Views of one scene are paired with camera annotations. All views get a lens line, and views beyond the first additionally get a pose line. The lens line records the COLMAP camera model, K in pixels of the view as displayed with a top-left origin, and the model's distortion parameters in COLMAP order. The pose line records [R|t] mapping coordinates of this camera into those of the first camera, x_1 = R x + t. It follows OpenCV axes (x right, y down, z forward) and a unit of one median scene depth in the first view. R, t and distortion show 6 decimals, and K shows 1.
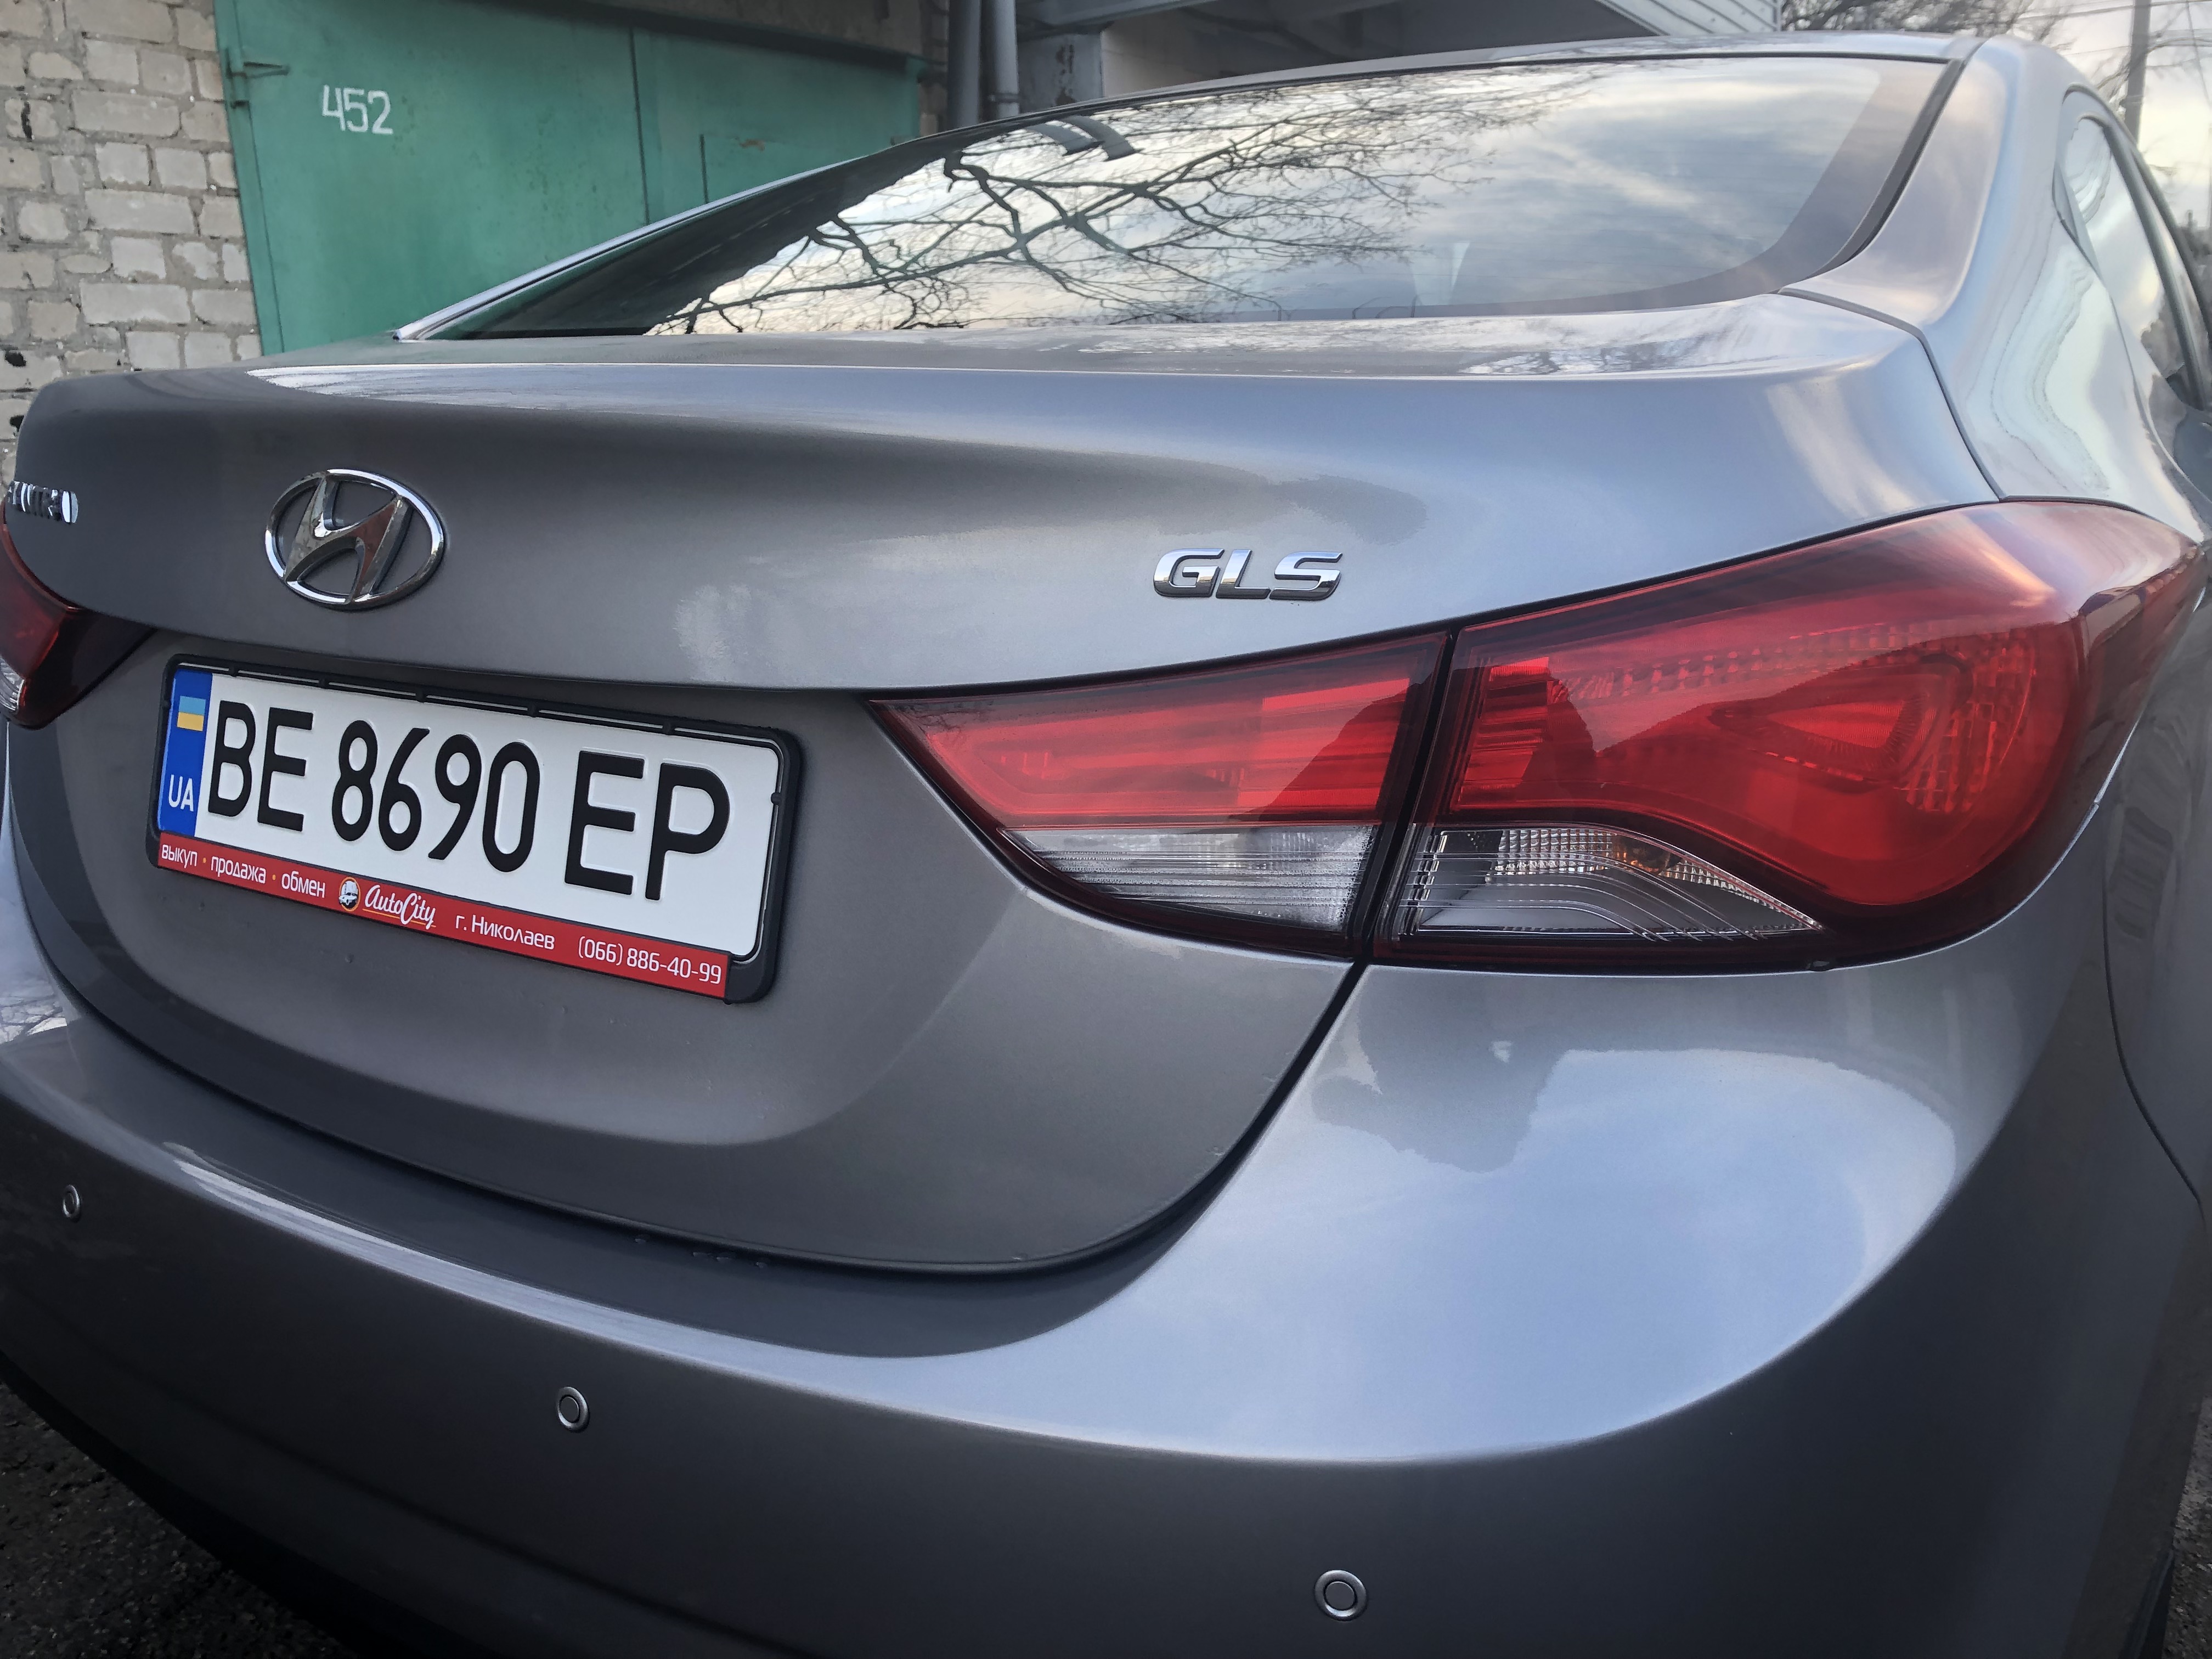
lens RADIAL K [[1849.0, 0, 1101.5], [0, 1849.0, 790.4], [0, 0, 1]] dist [0.009445, -0.002477]
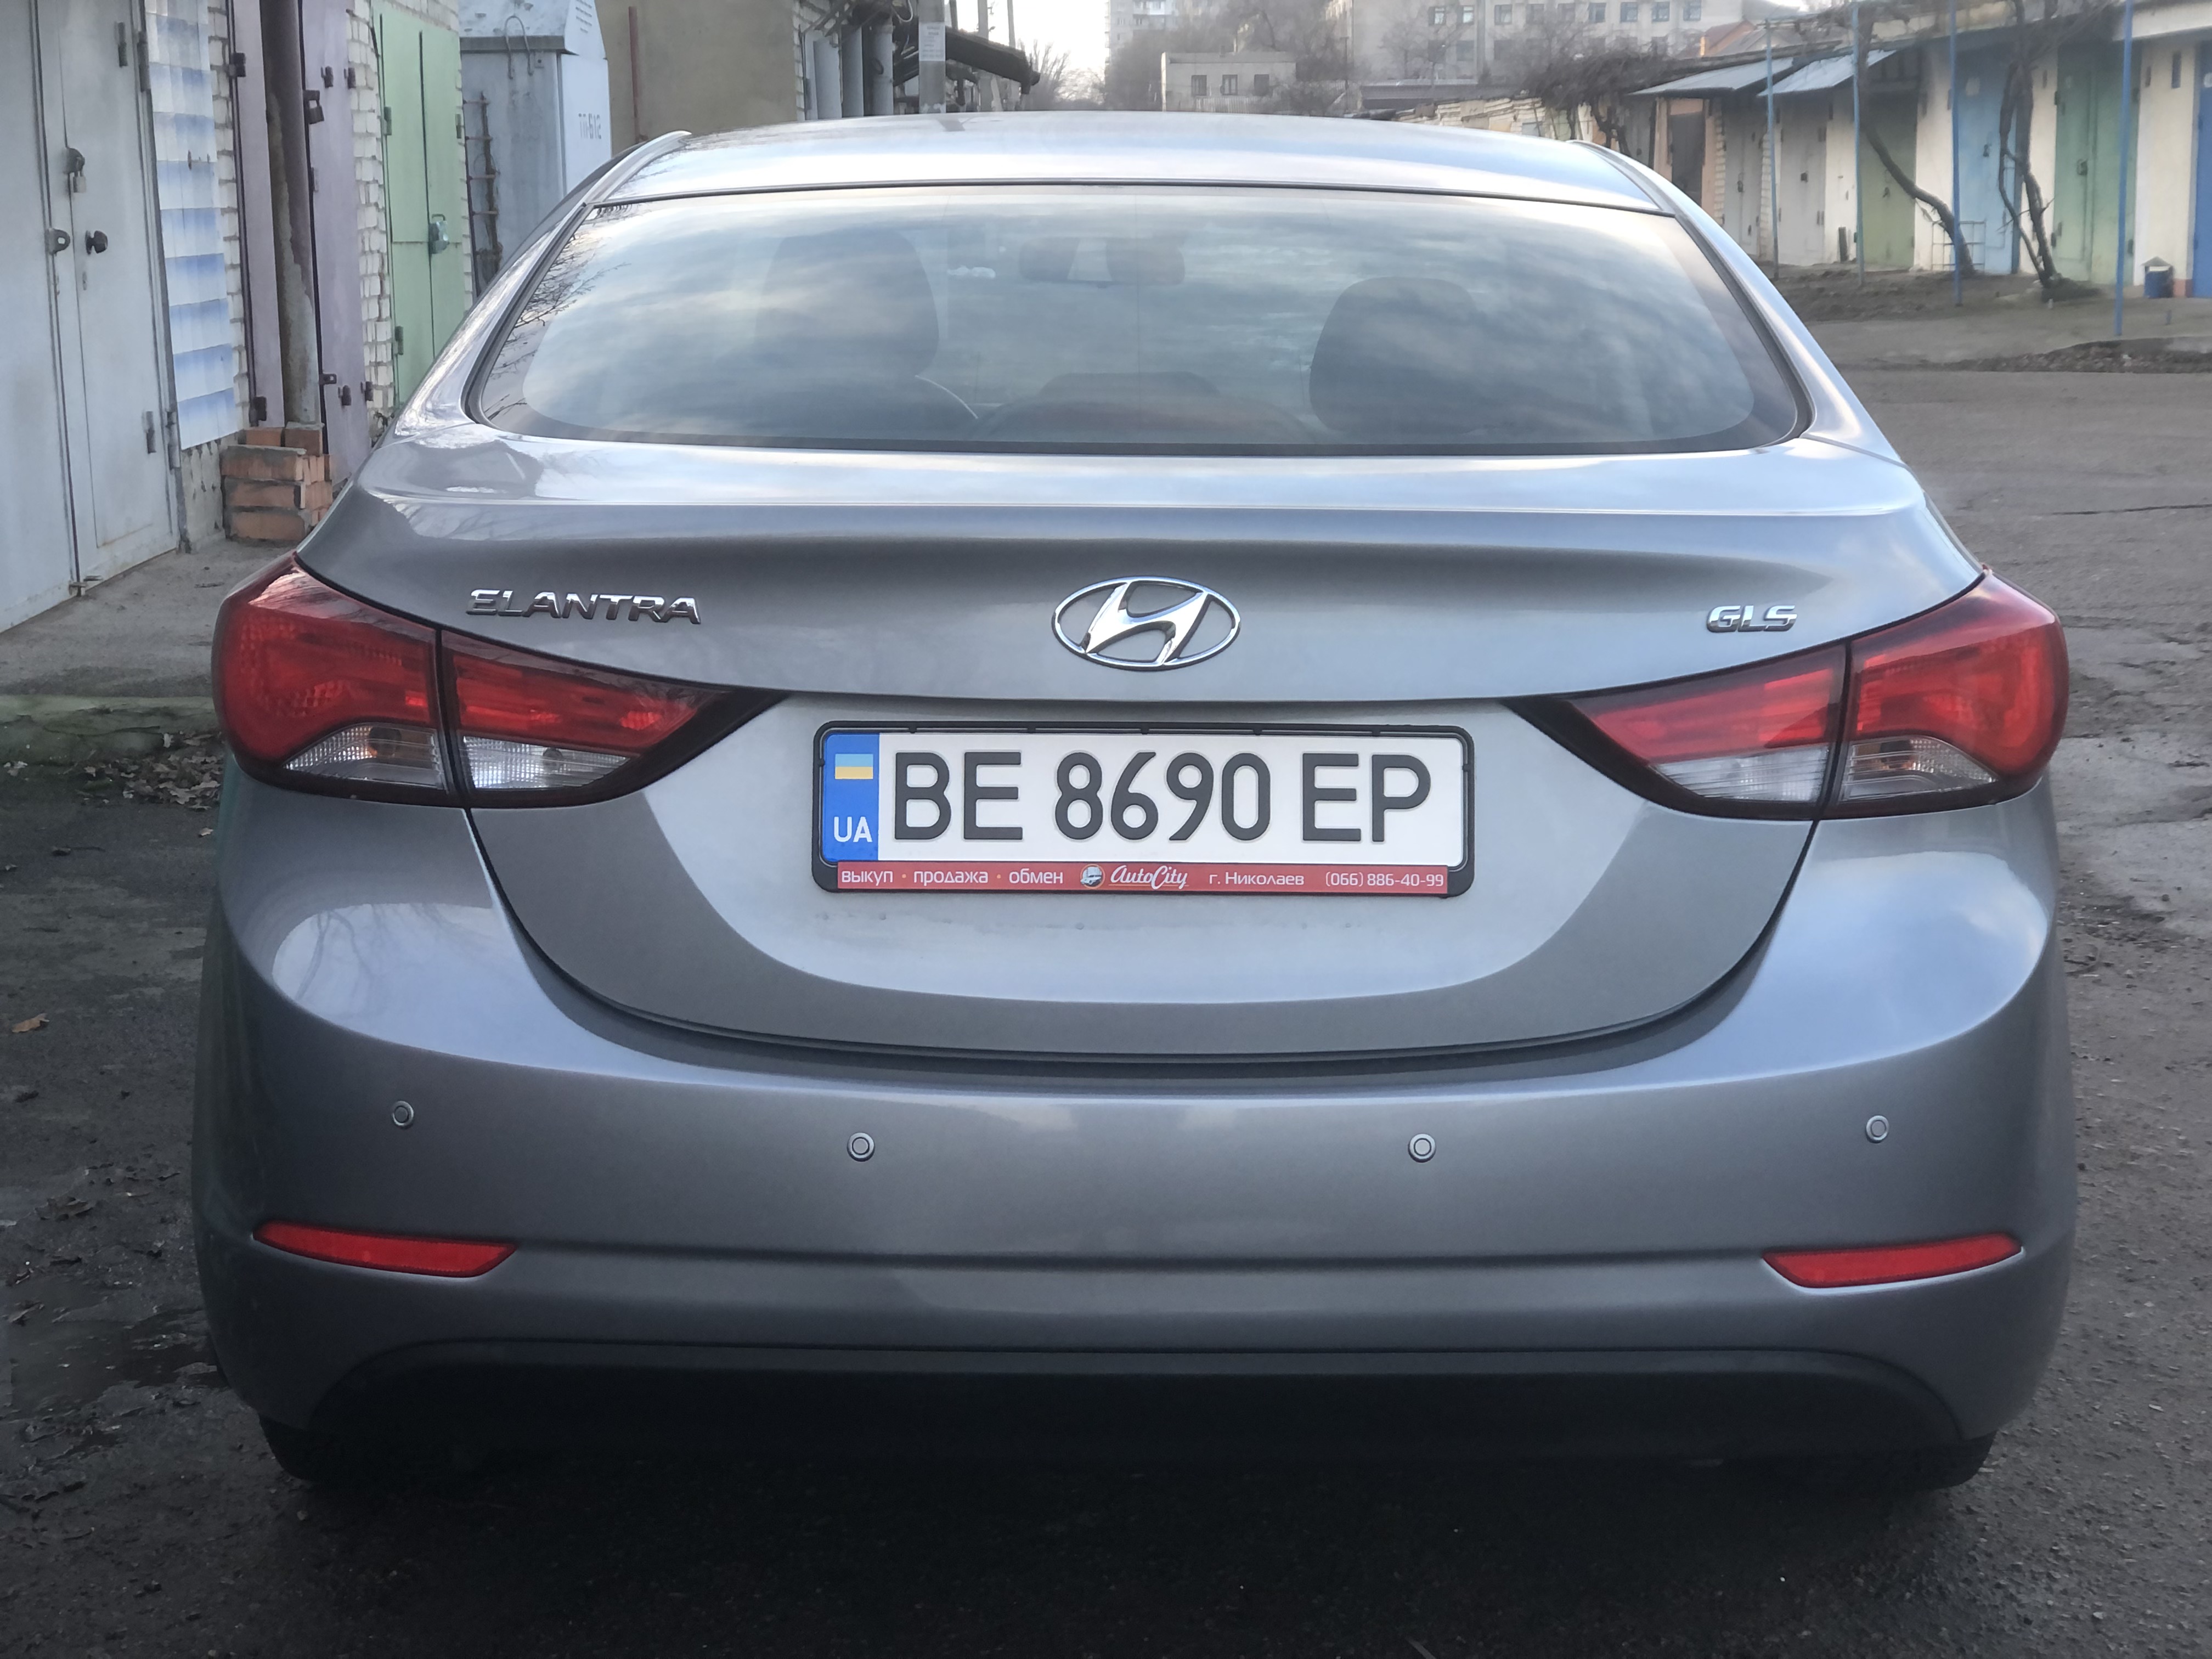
lens RADIAL K [[3630.3, 0, 1097.1], [0, 3630.3, 837.2], [0, 0, 1]] dist [0.039142, 0.000000]
pose [[0.830122, -0.069086, 0.553285, -1.961499], [0.105772, 0.993788, -0.034607, 0.124857], [-0.547457, 0.087250, 0.832273, -1.312111]]
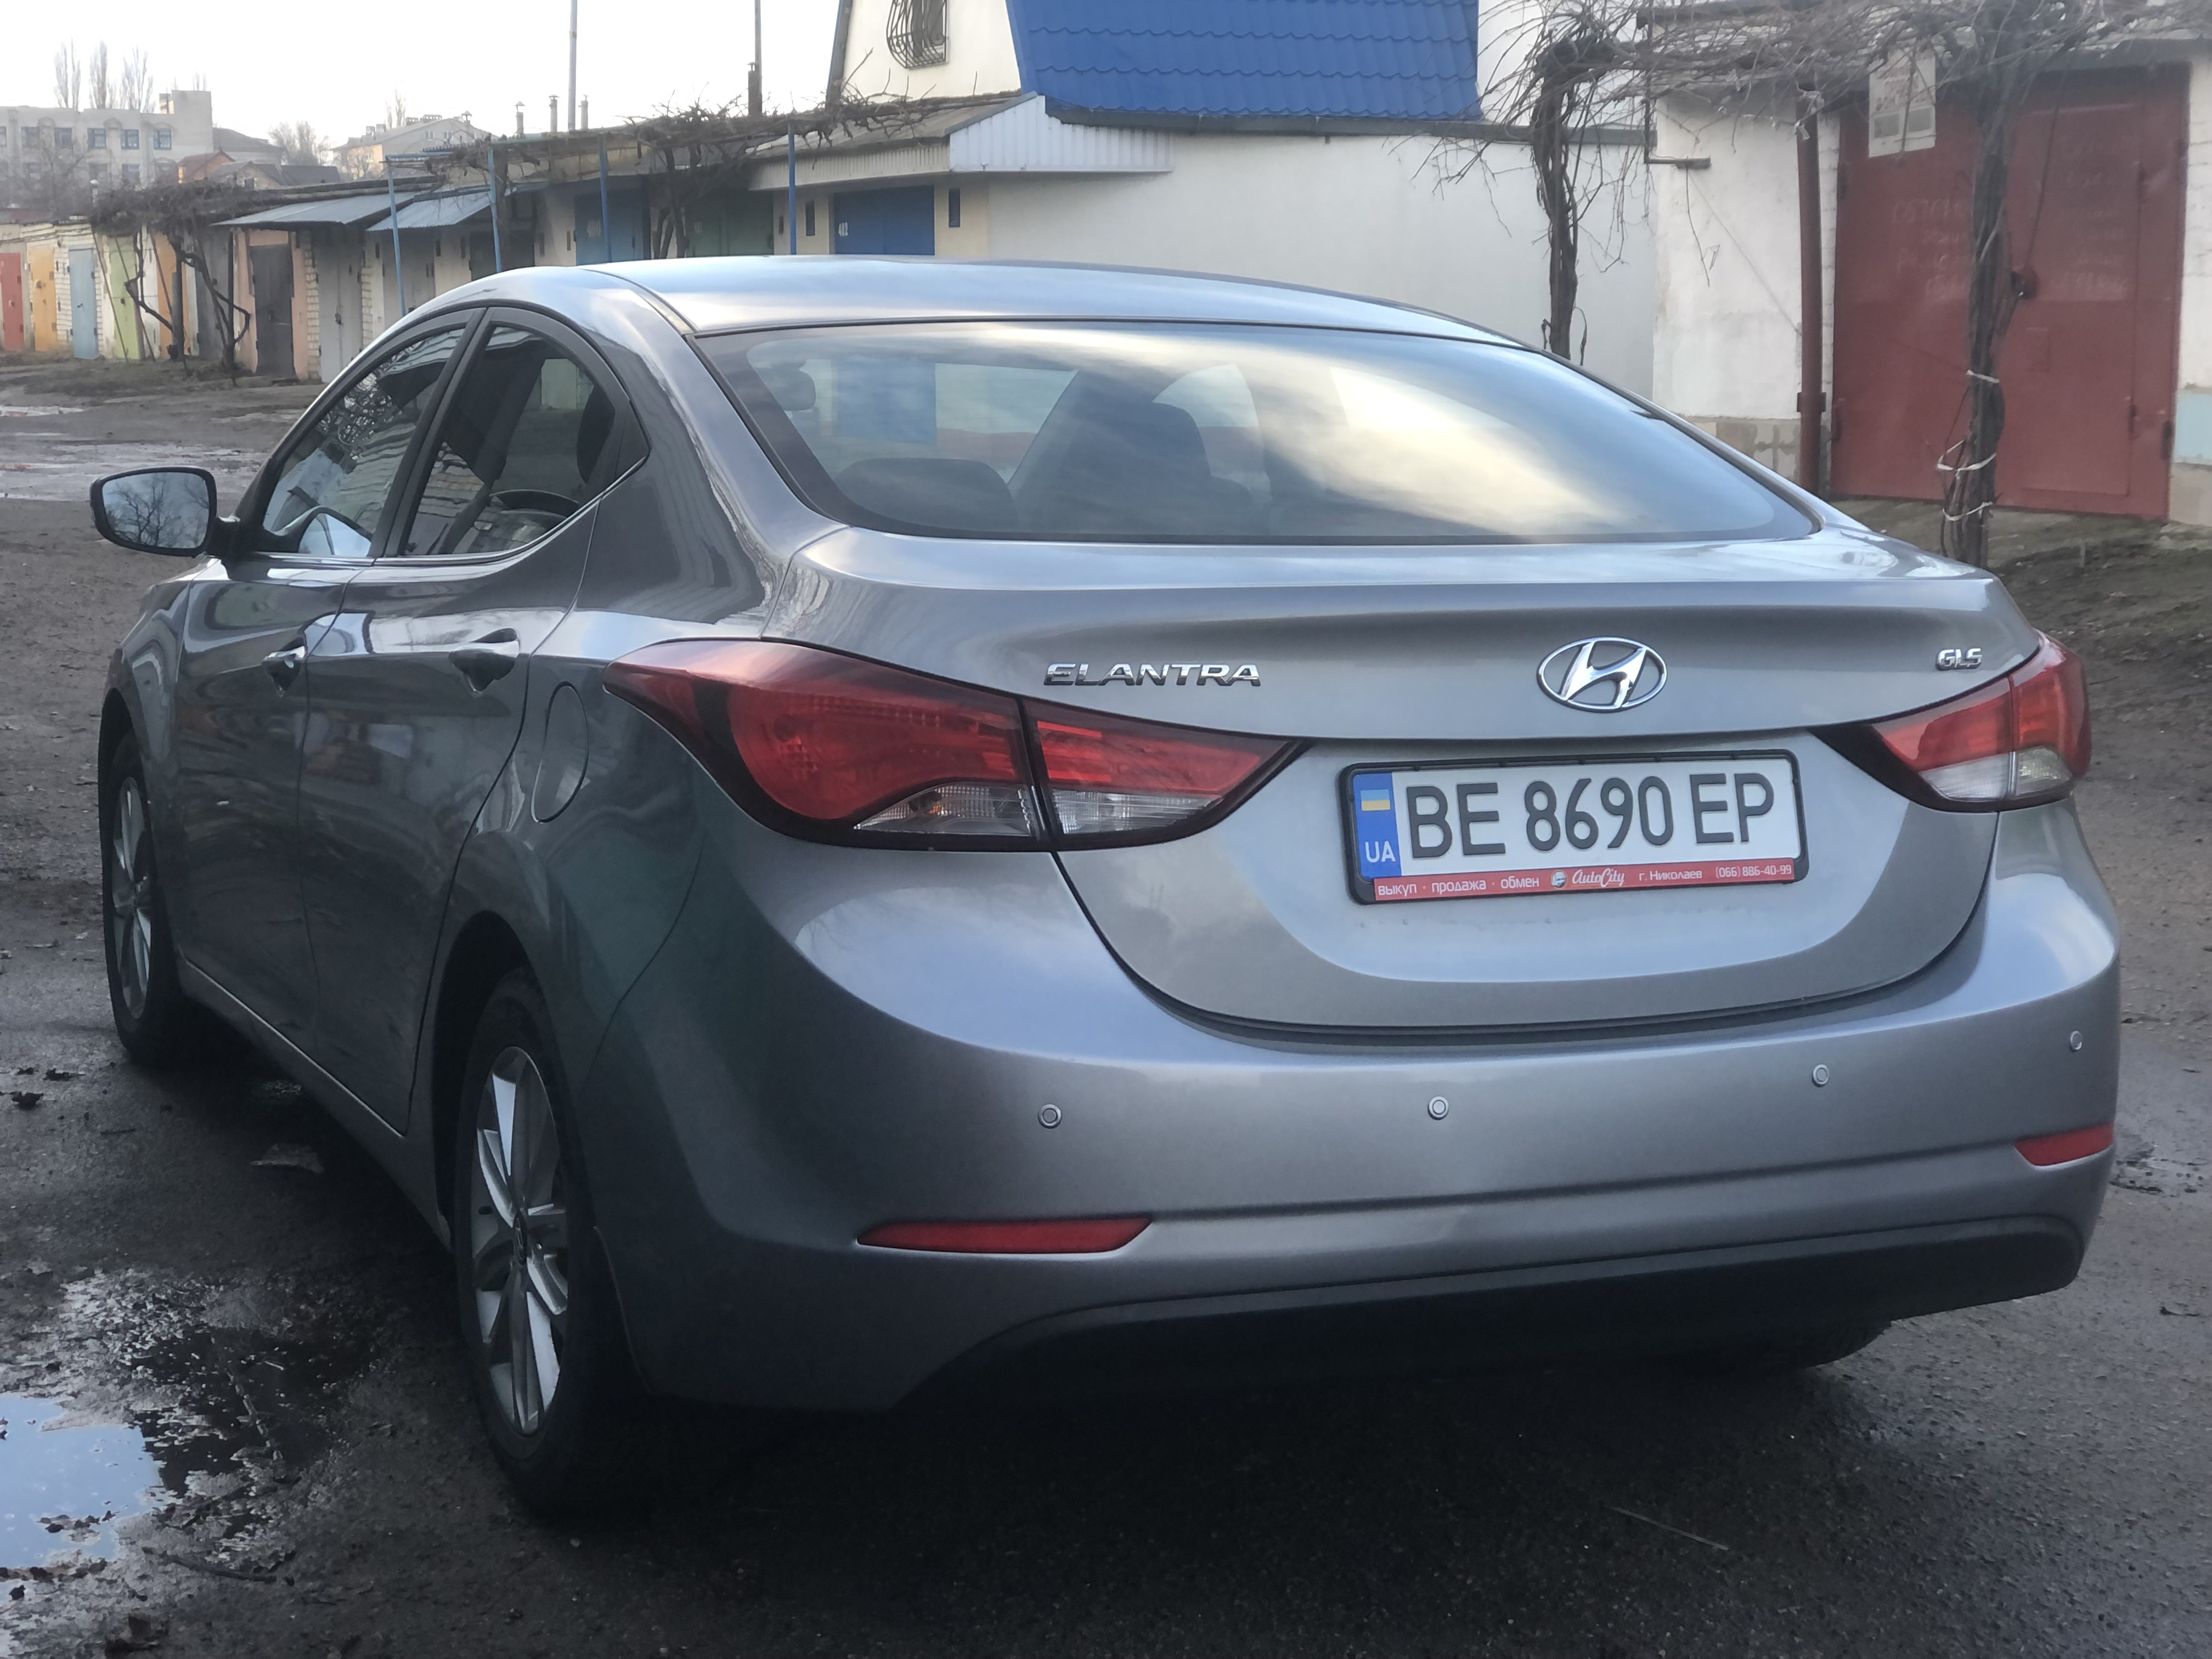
lens RADIAL K [[3630.3, 0, 1159.3], [0, 3630.3, 799.6], [0, 0, 1]] dist [0.039142, 0.000000]
pose [[0.530430, -0.073018, 0.844579, -3.563793], [0.169890, 0.985228, -0.021520, -0.008654], [-0.830531, 0.154900, 0.534999, -0.536059]]
